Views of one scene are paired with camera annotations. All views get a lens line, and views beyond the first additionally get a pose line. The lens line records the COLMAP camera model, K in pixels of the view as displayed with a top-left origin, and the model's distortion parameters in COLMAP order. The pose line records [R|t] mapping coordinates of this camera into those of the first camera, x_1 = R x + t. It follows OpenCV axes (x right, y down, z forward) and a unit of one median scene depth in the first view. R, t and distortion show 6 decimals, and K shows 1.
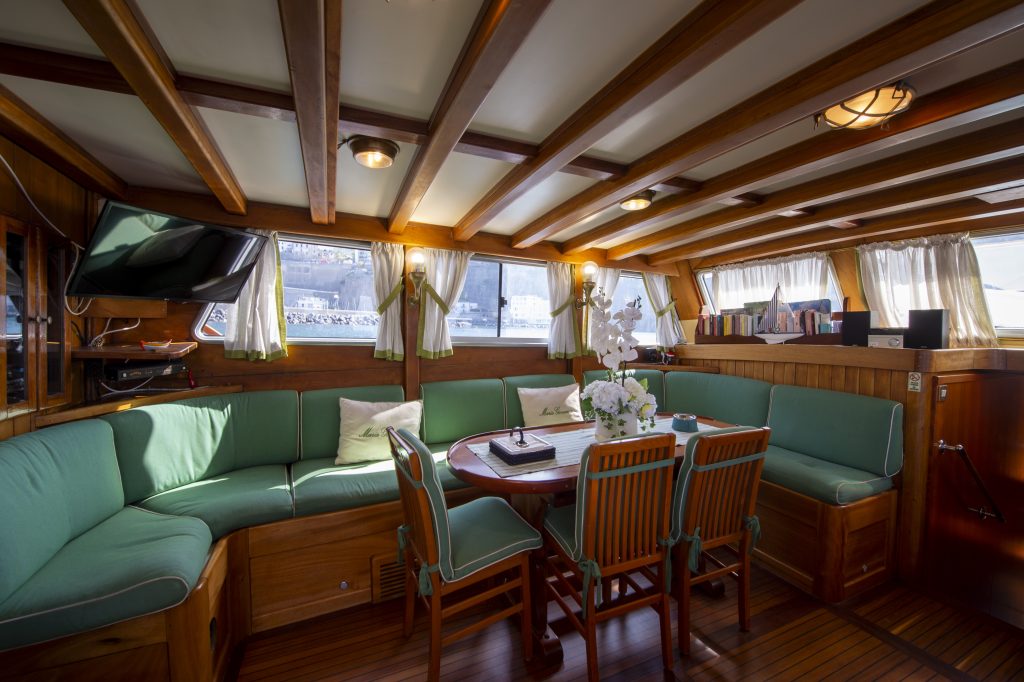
lens RADIAL K [[407.3, 0, 514.9], [0, 407.3, 337.8], [0, 0, 1]] dist [-0.019133, -0.000026]
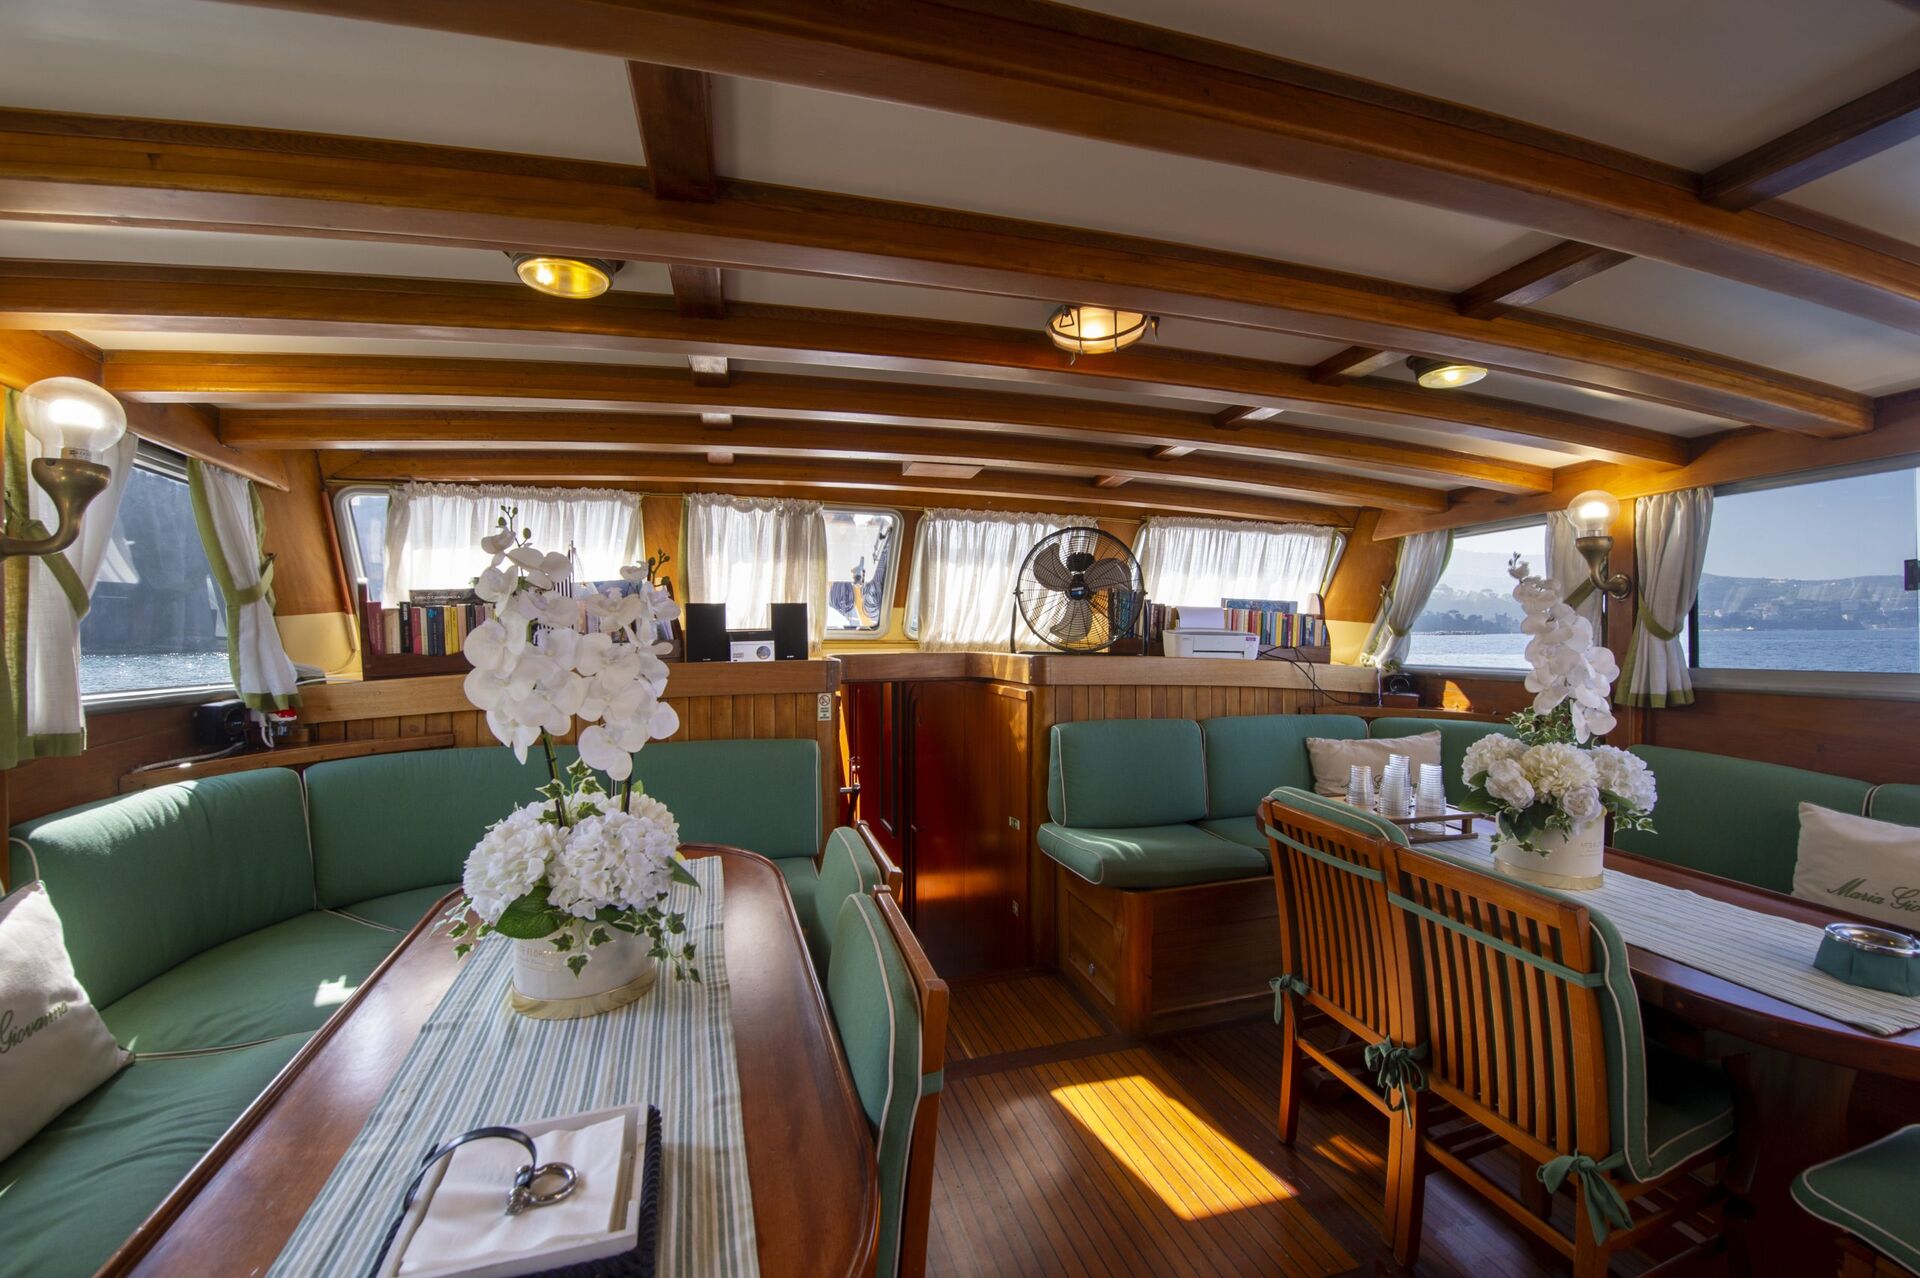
lens RADIAL K [[763.6, 0, 965.4], [0, 763.6, 632.9], [0, 0, 1]] dist [-0.019133, -0.000026]
pose [[0.132500, -0.017000, 0.991037, -0.207364], [0.035898, 0.999279, 0.012342, -0.019749], [-0.990533, 0.033941, 0.133015, 0.425309]]
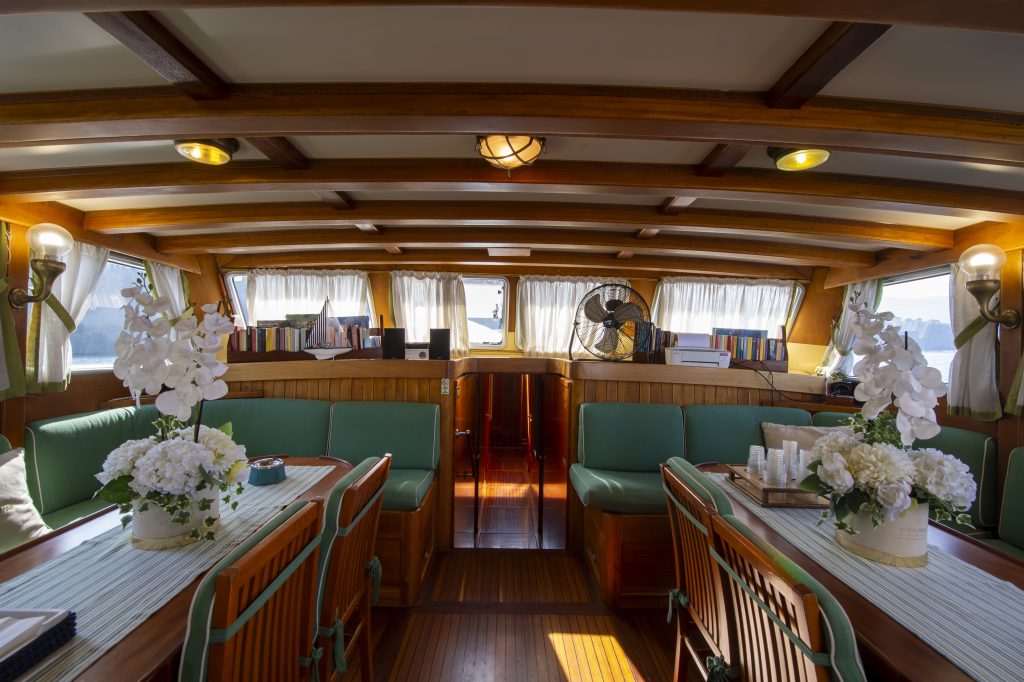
lens RADIAL K [[410.5, 0, 510.0], [0, 410.5, 338.5], [0, 0, 1]] dist [-0.018668, -0.000349]
pose [[0.404719, 0.007737, 0.914408, -0.065343], [0.018159, 0.999699, -0.016496, -0.011054], [-0.914261, 0.023281, 0.404457, 0.217322]]
